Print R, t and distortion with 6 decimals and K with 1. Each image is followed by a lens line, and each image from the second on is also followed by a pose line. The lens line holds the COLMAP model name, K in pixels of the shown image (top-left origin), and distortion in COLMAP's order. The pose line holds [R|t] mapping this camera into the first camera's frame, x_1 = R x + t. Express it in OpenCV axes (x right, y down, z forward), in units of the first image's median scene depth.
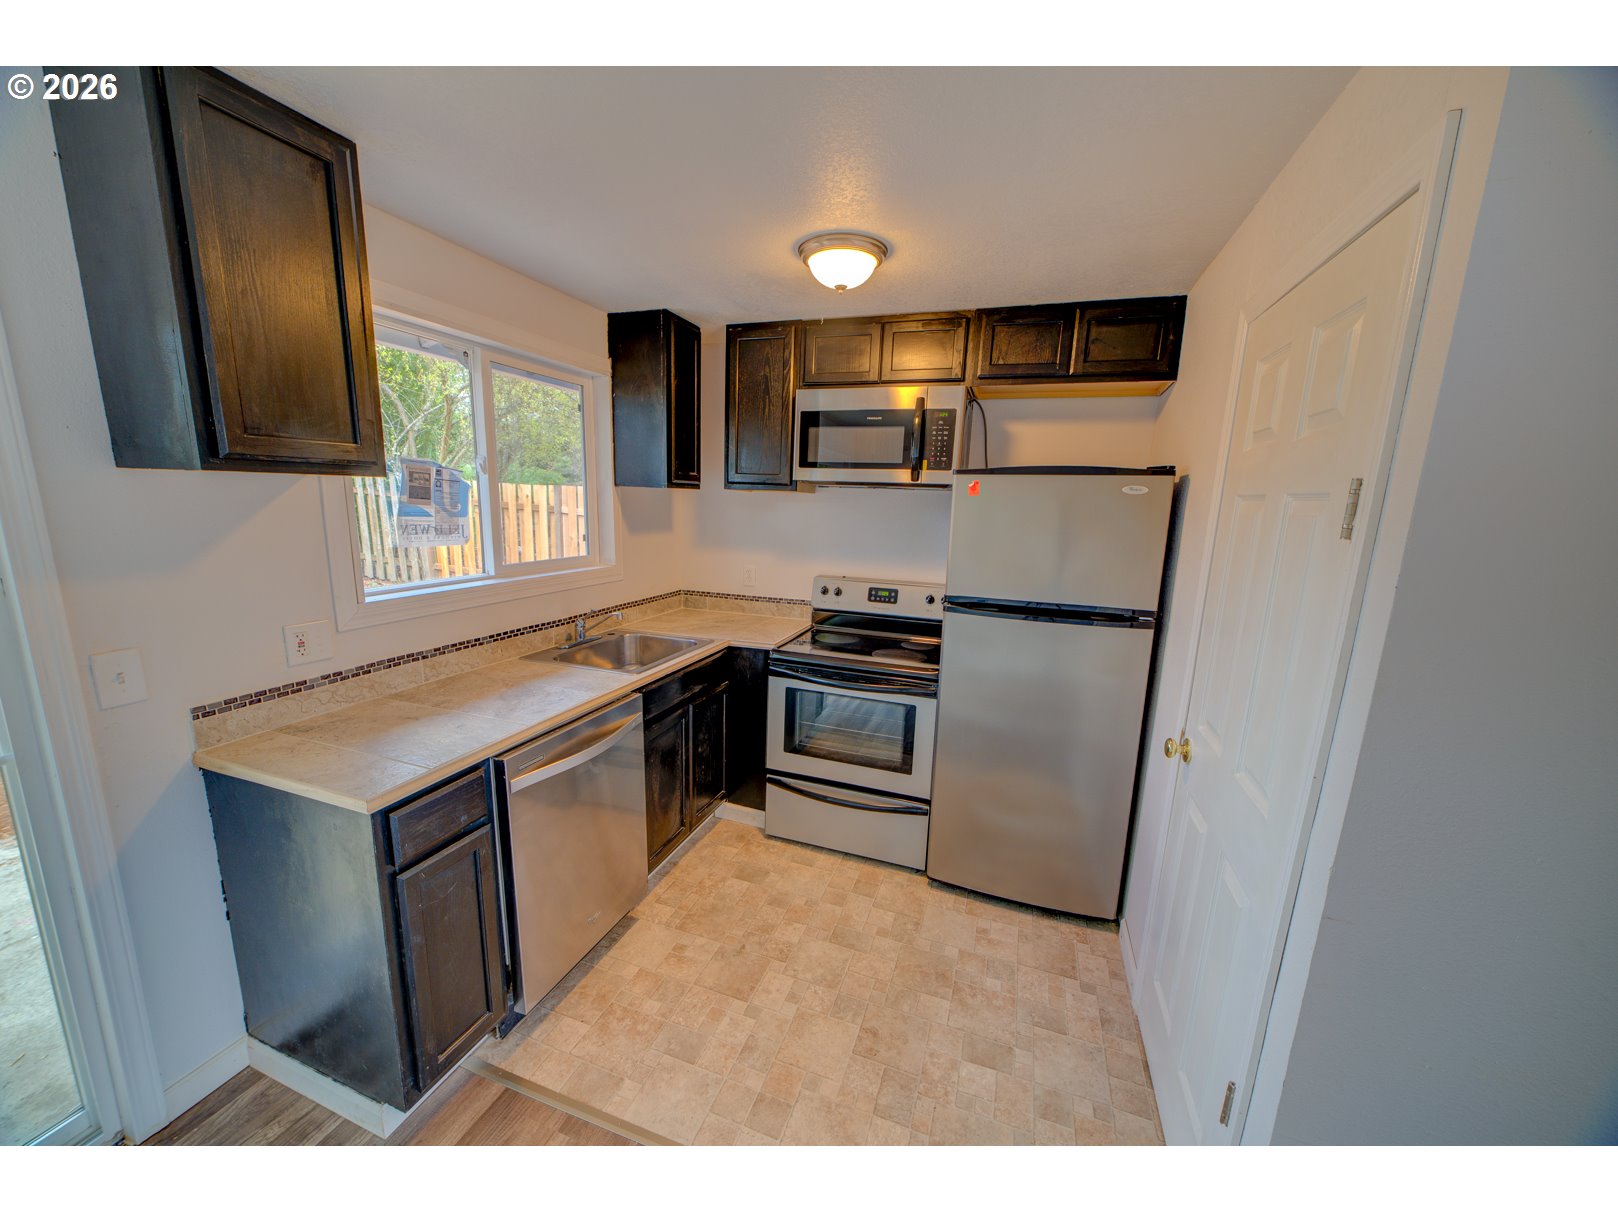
lens RADIAL K [[602.9, 0, 804.0], [0, 602.9, 611.2], [0, 0, 1]] dist [-0.001244, -0.000640]
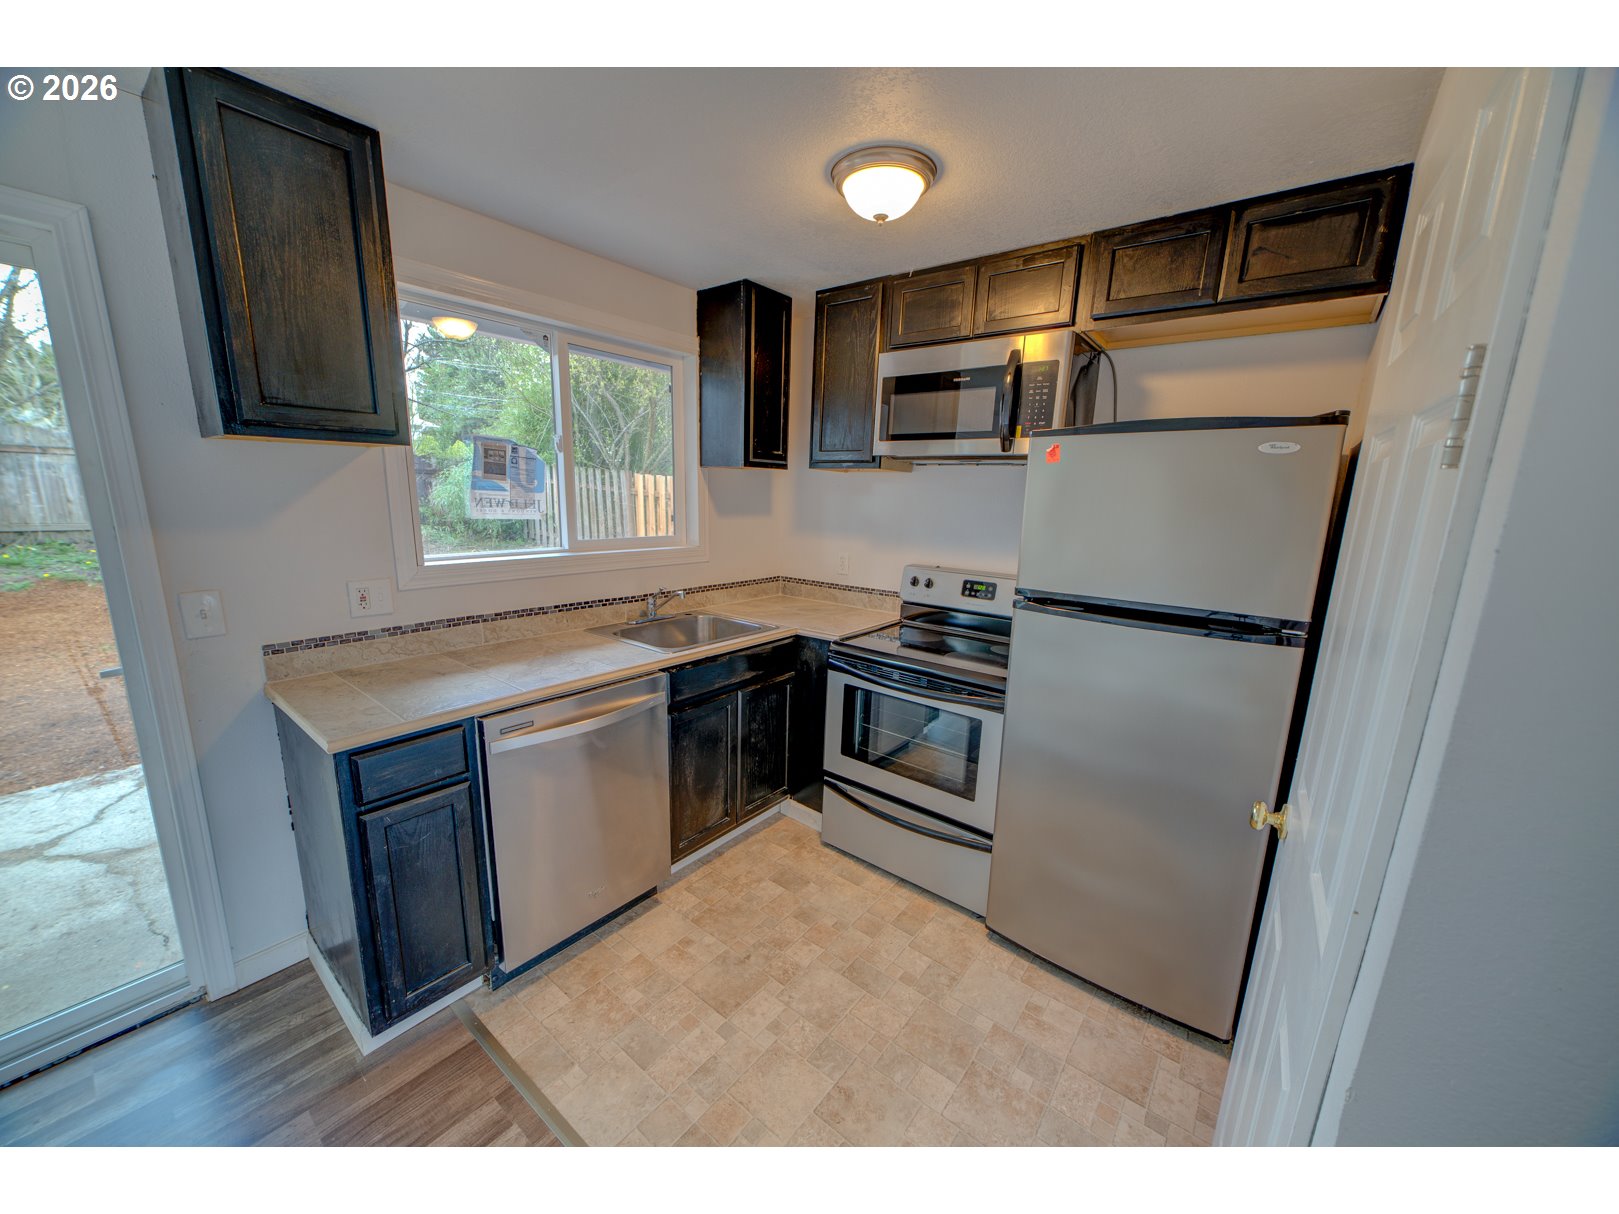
lens RADIAL K [[603.3, 0, 811.4], [0, 603.3, 613.5], [0, 0, 1]] dist [-0.001244, -0.000640]
pose [[0.947683, 0.060154, -0.313494, 0.236640], [-0.058714, 0.998176, 0.014043, 0.012949], [0.313767, 0.005098, 0.949486, 0.144083]]
